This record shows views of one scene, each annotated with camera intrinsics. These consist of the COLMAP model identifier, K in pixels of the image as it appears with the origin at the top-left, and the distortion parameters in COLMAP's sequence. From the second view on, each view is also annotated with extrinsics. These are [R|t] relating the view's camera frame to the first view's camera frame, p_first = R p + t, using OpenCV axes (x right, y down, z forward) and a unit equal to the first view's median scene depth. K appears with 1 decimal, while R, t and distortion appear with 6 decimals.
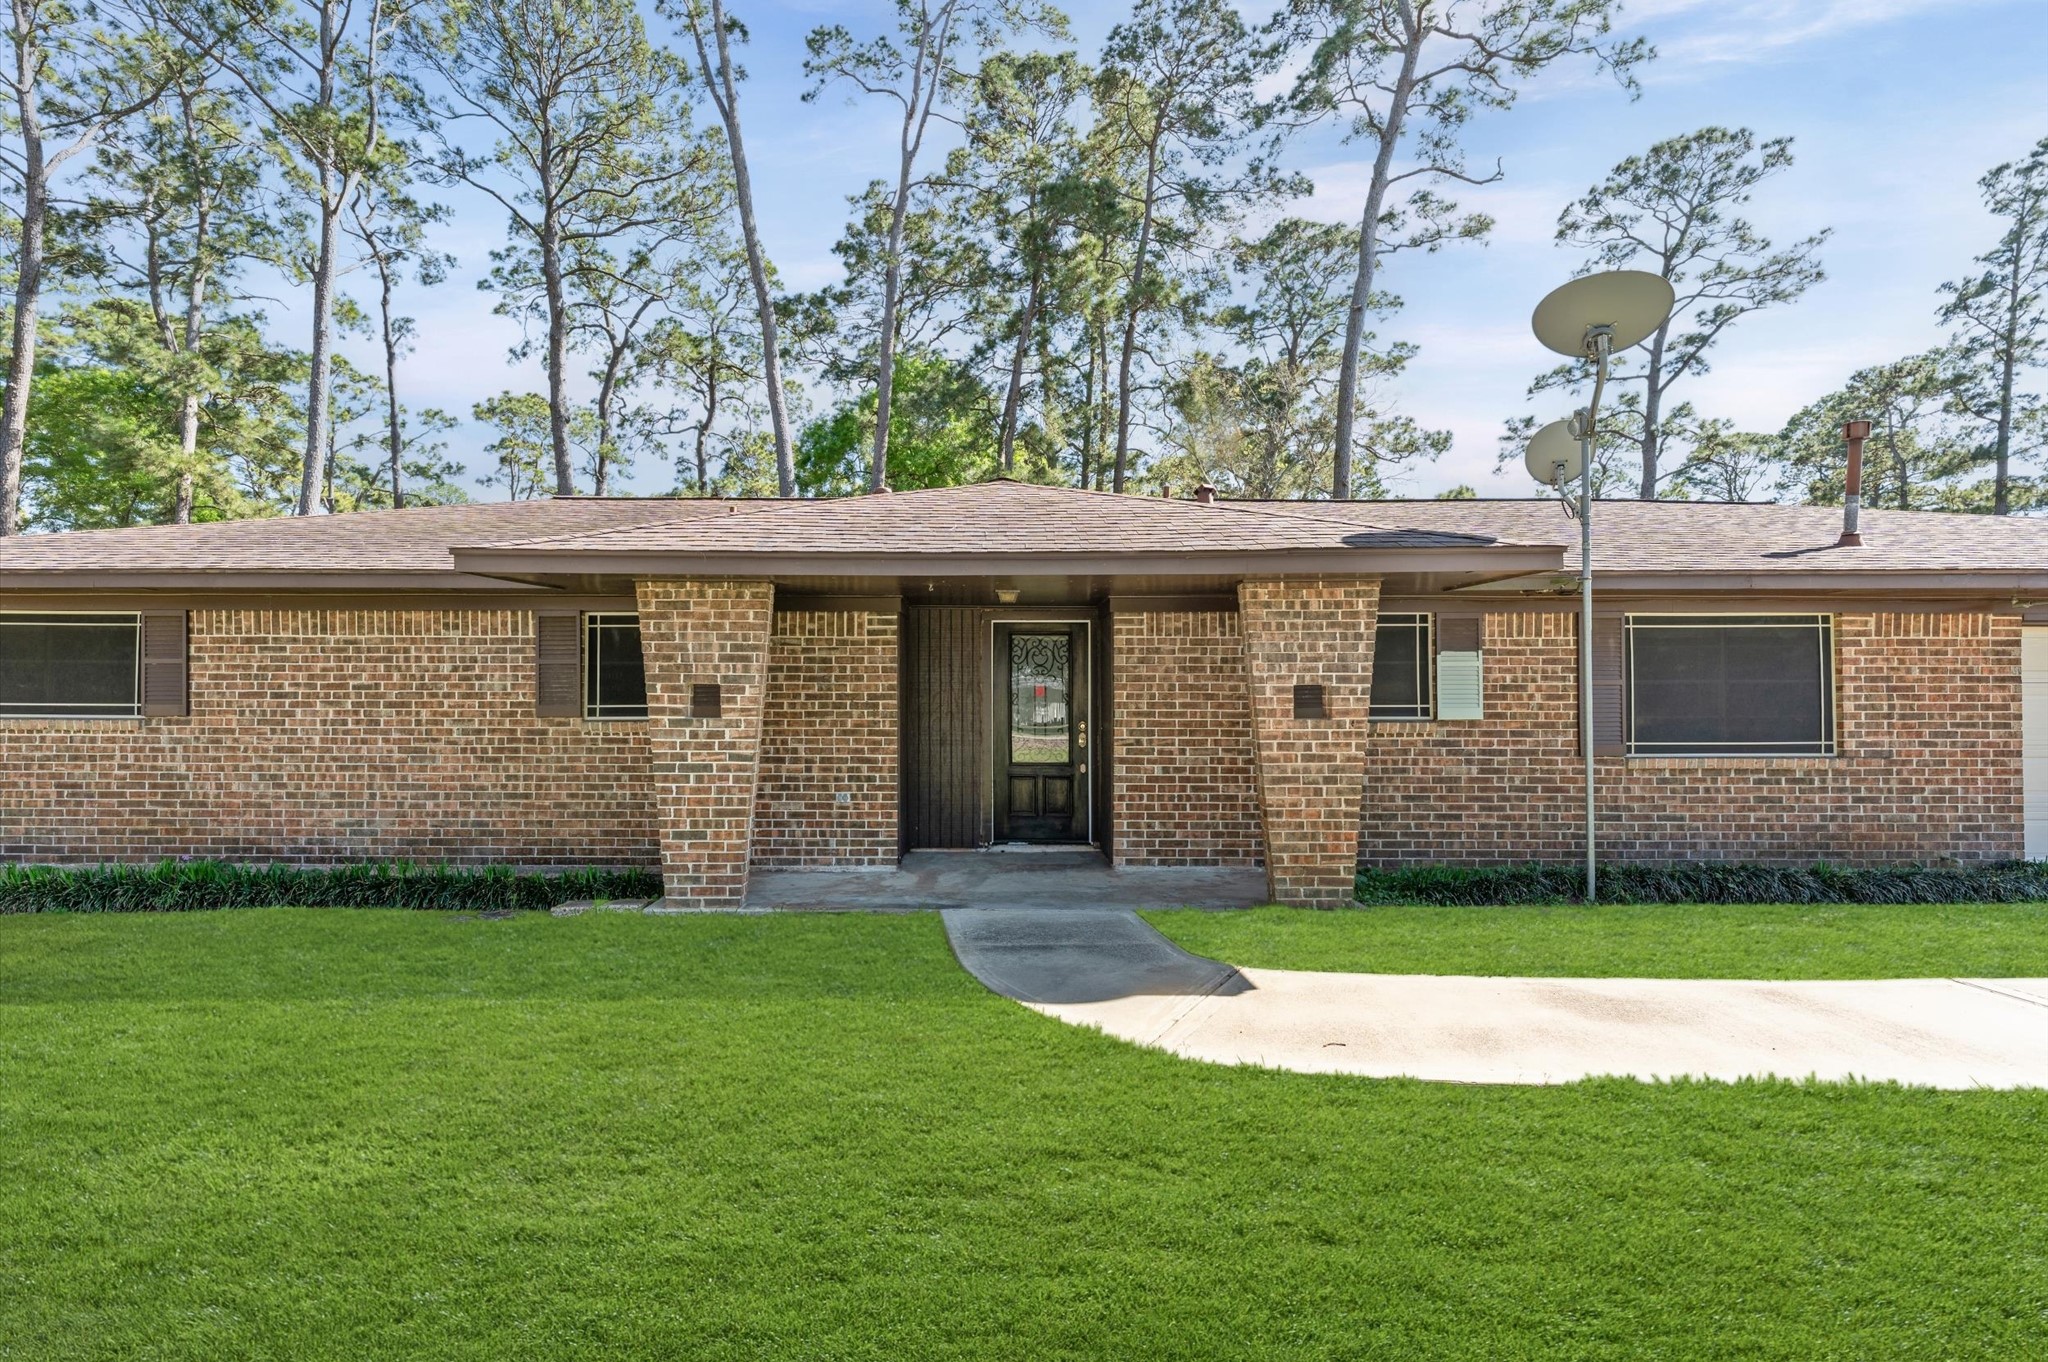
lens RADIAL K [[866.8, 0, 992.8], [0, 866.8, 692.0], [0, 0, 1]] dist [-0.002451, 0.000472]
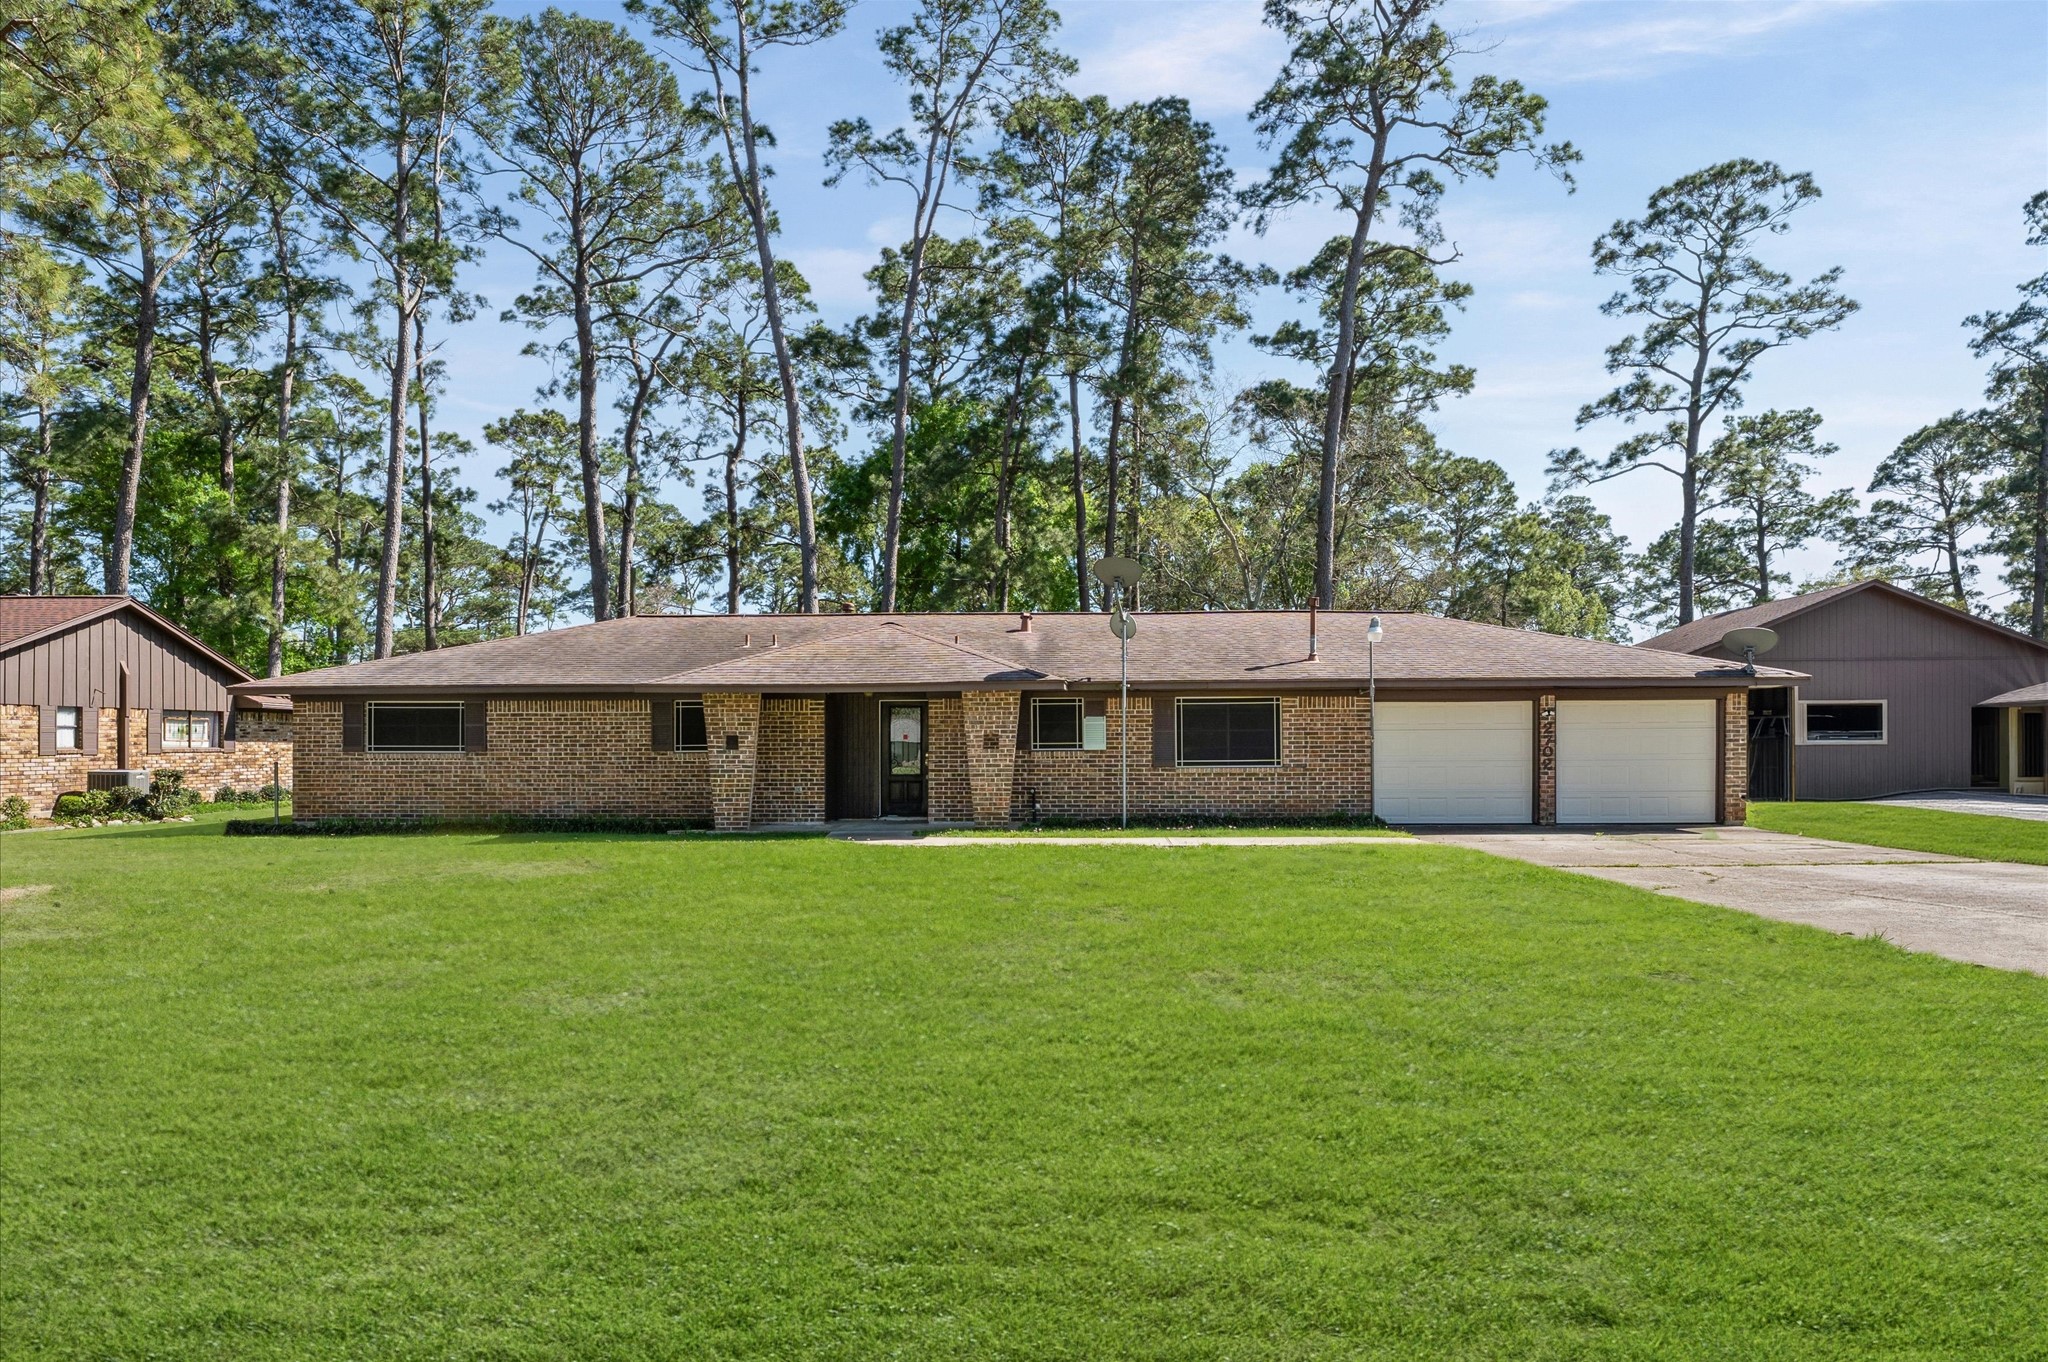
lens RADIAL K [[1163.8, 0, 1083.8], [0, 1163.8, 726.8], [0, 0, 1]] dist [-0.004316, -0.001560]
pose [[0.999479, -0.006477, -0.031625, 0.591475], [0.006299, 0.999964, -0.005722, -0.007099], [0.031660, 0.005520, 0.999483, -1.739127]]
